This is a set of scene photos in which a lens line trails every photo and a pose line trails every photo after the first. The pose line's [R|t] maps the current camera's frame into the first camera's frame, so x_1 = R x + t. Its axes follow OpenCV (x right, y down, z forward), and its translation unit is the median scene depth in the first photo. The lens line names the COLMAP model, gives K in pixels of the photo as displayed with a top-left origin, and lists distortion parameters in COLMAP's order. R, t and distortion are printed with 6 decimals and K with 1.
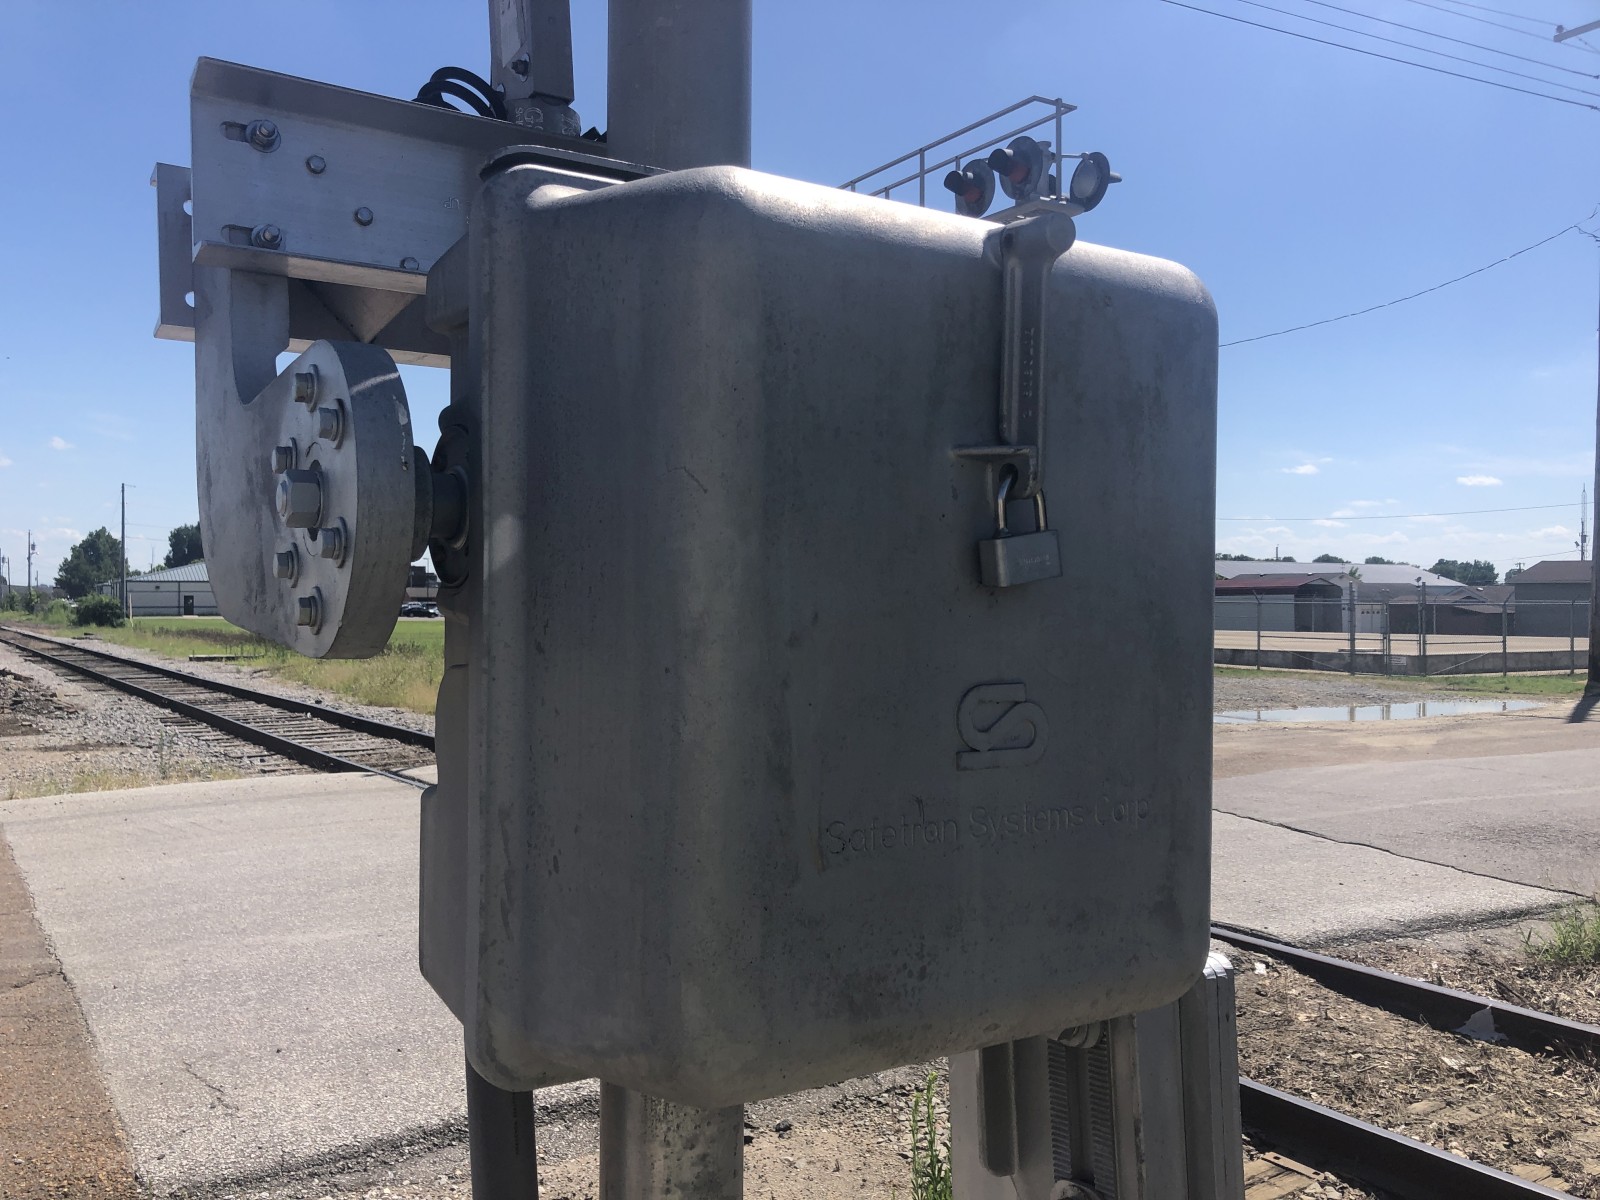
lens RADIAL K [[1306.4, 0, 793.8], [0, 1306.4, 597.9], [0, 0, 1]] dist [0.025117, -0.022402]
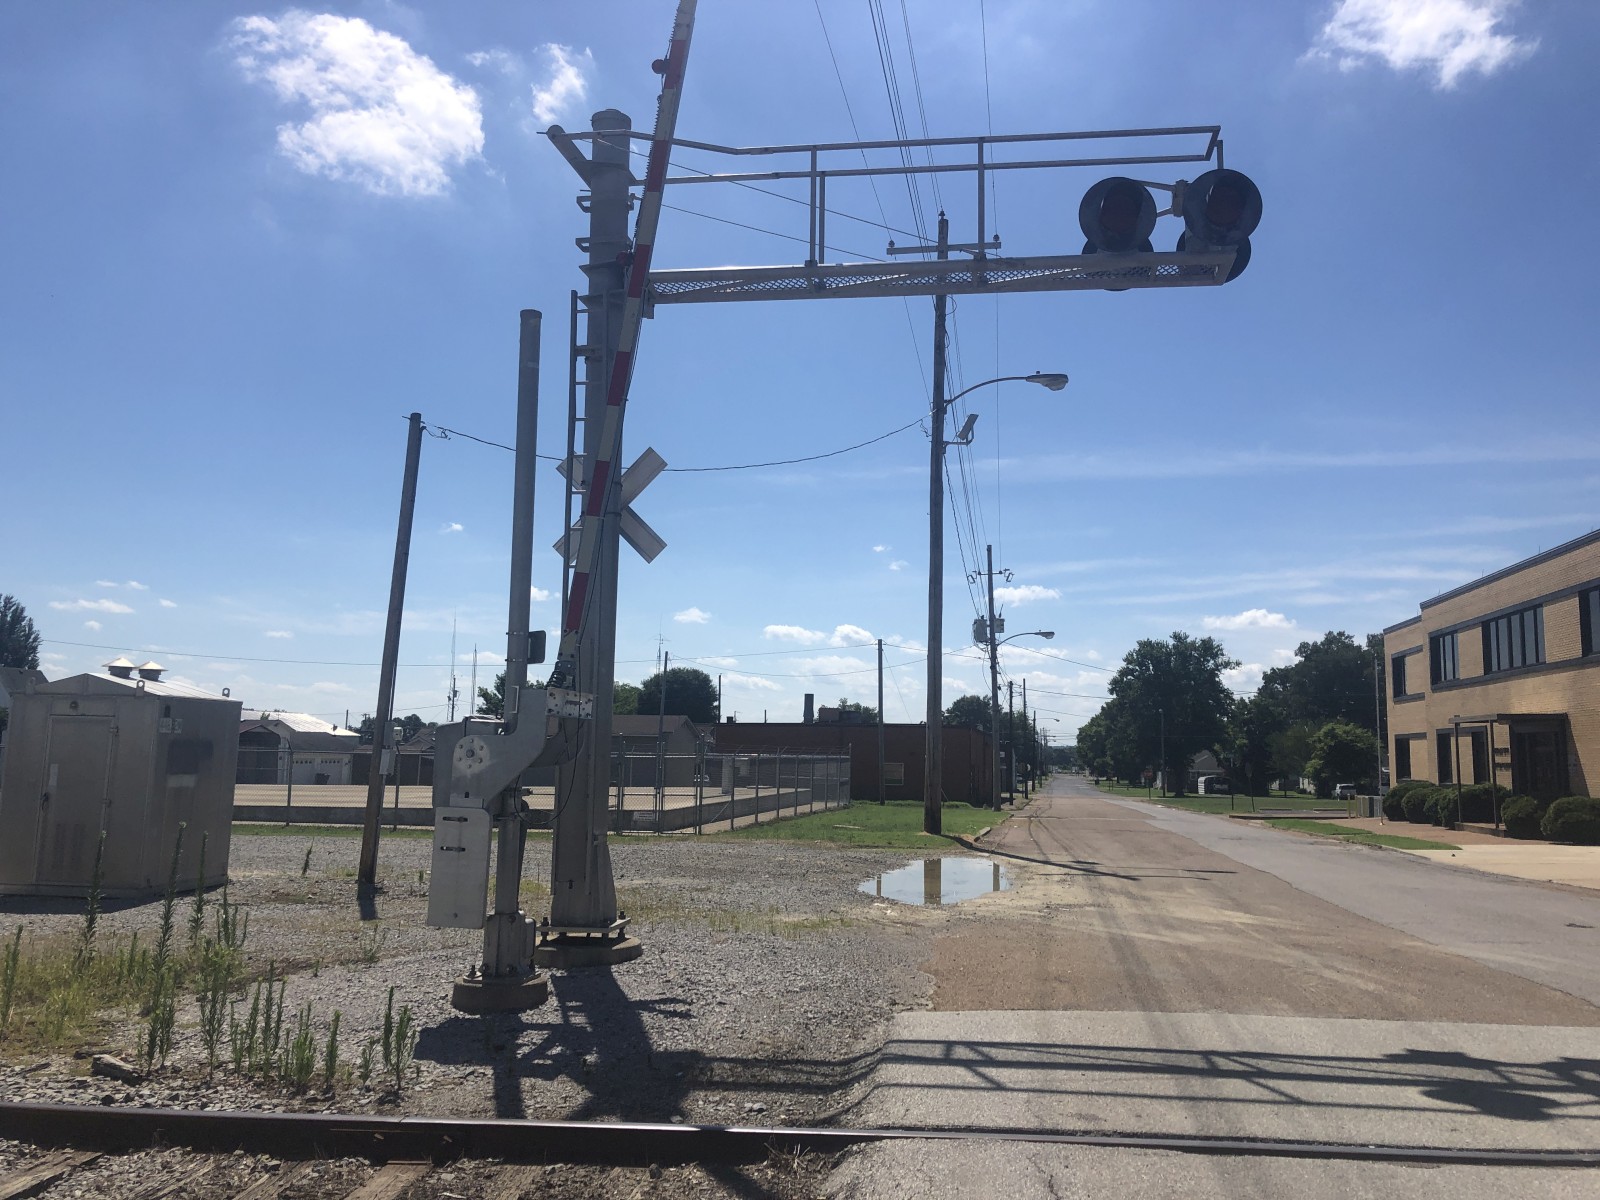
lens RADIAL K [[1306.4, 0, 811.5], [0, 1306.4, 595.0], [0, 0, 1]] dist [0.025117, -0.022402]
pose [[0.631357, 0.097663, 0.769318, -0.118950], [-0.009543, 0.992942, -0.118220, -0.000897], [-0.775434, 0.067298, 0.627832, 0.152096]]
